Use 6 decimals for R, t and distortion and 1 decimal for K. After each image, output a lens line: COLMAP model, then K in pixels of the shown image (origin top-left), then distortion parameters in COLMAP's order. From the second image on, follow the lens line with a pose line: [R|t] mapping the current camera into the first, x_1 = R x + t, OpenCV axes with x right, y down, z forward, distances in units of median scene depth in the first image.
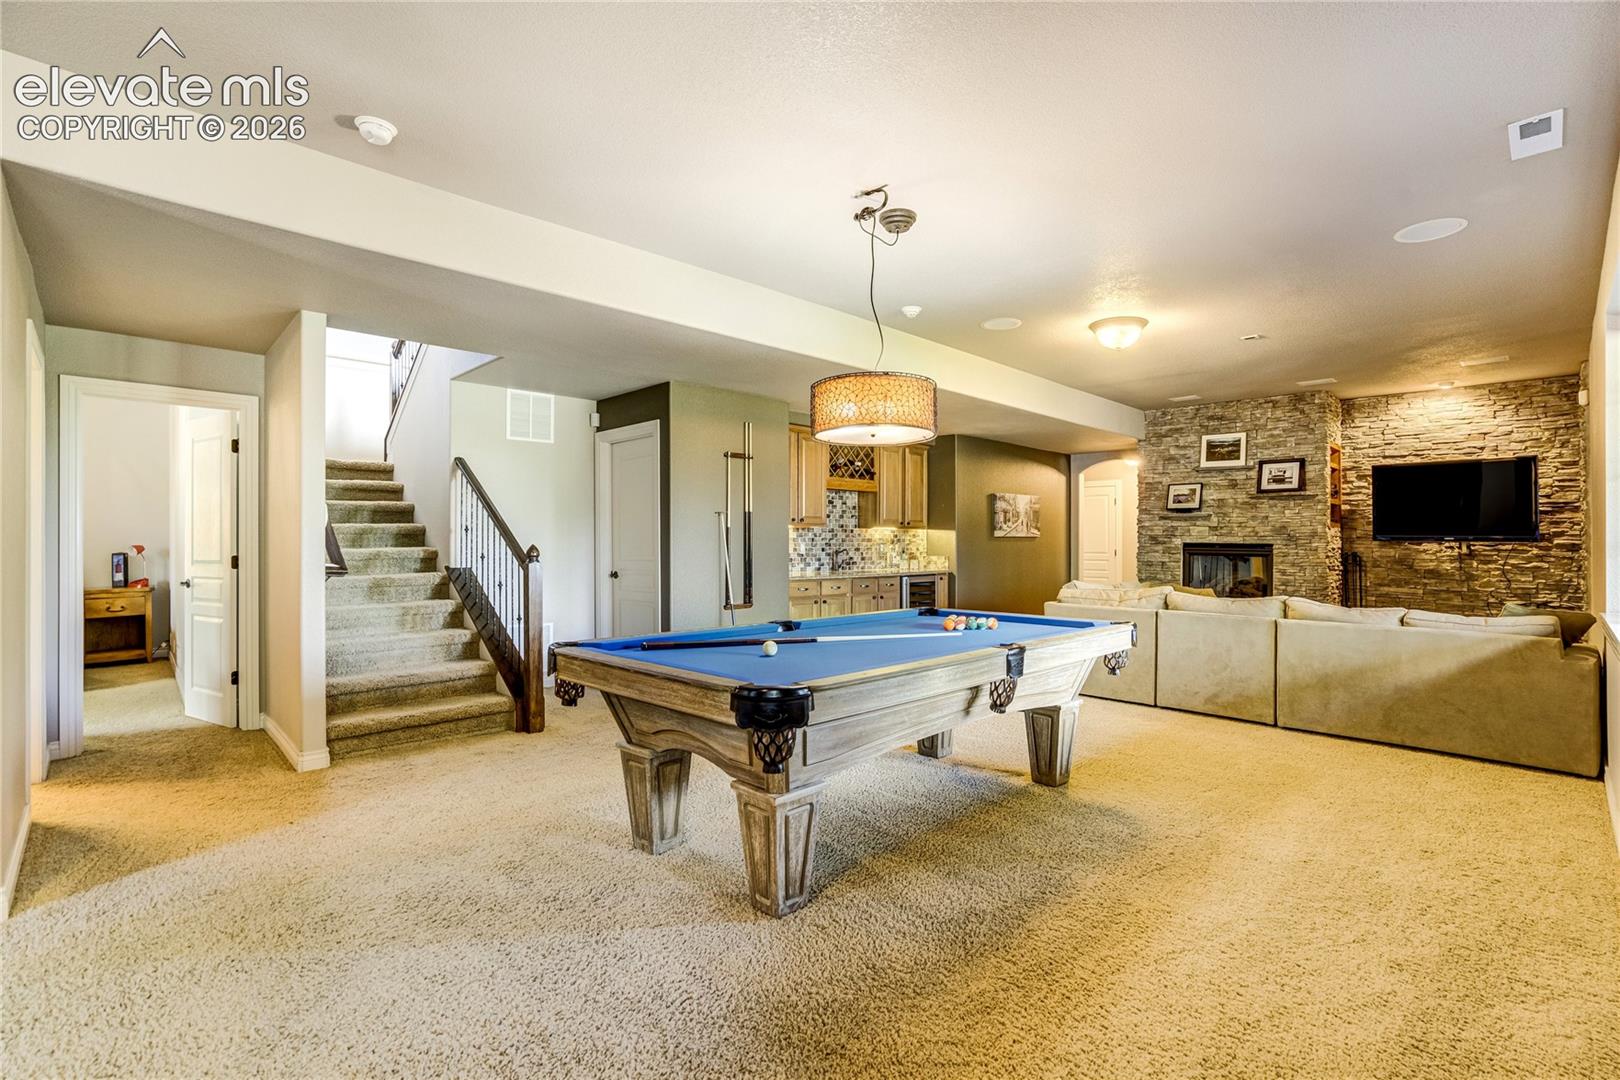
lens RADIAL K [[753.9, 0, 852.3], [0, 753.9, 544.5], [0, 0, 1]] dist [-0.015106, 0.004812]
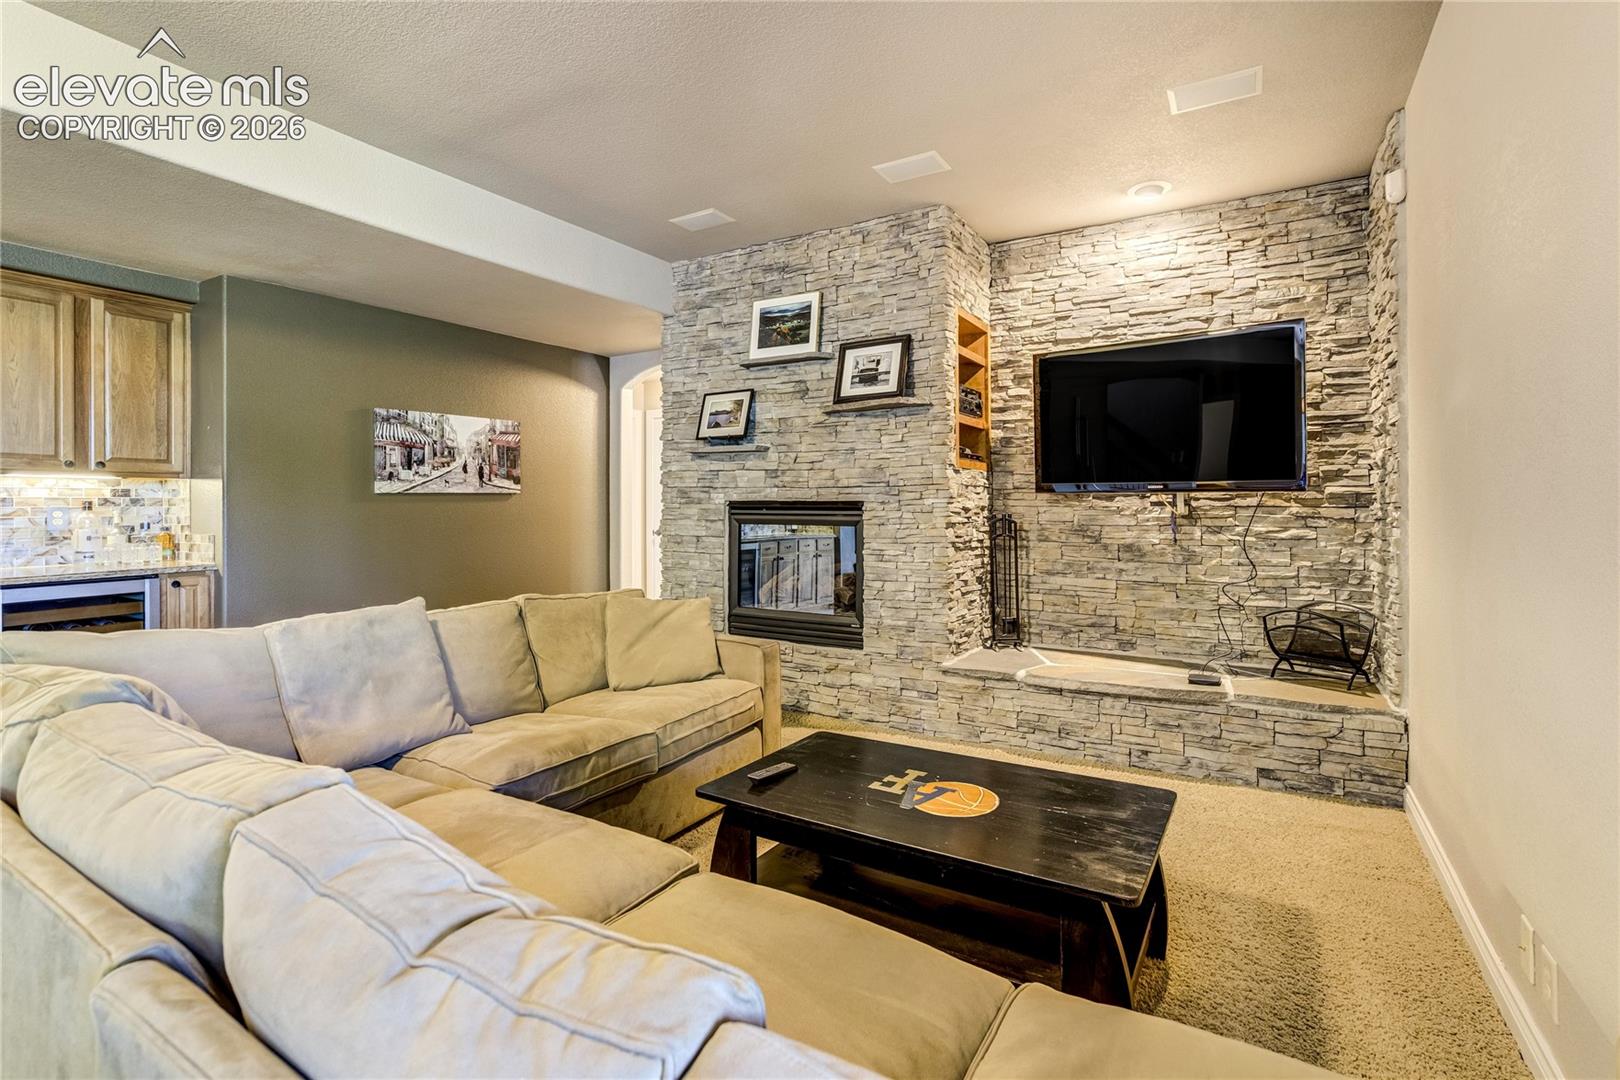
lens RADIAL K [[753.9, 0, 811.0], [0, 753.9, 525.6], [0, 0, 1]] dist [-0.015106, 0.004812]
pose [[0.977675, -0.017639, 0.209382, 0.414775], [0.013186, 0.999657, 0.022646, 0.004253], [-0.209709, -0.019380, 0.977572, 0.491140]]
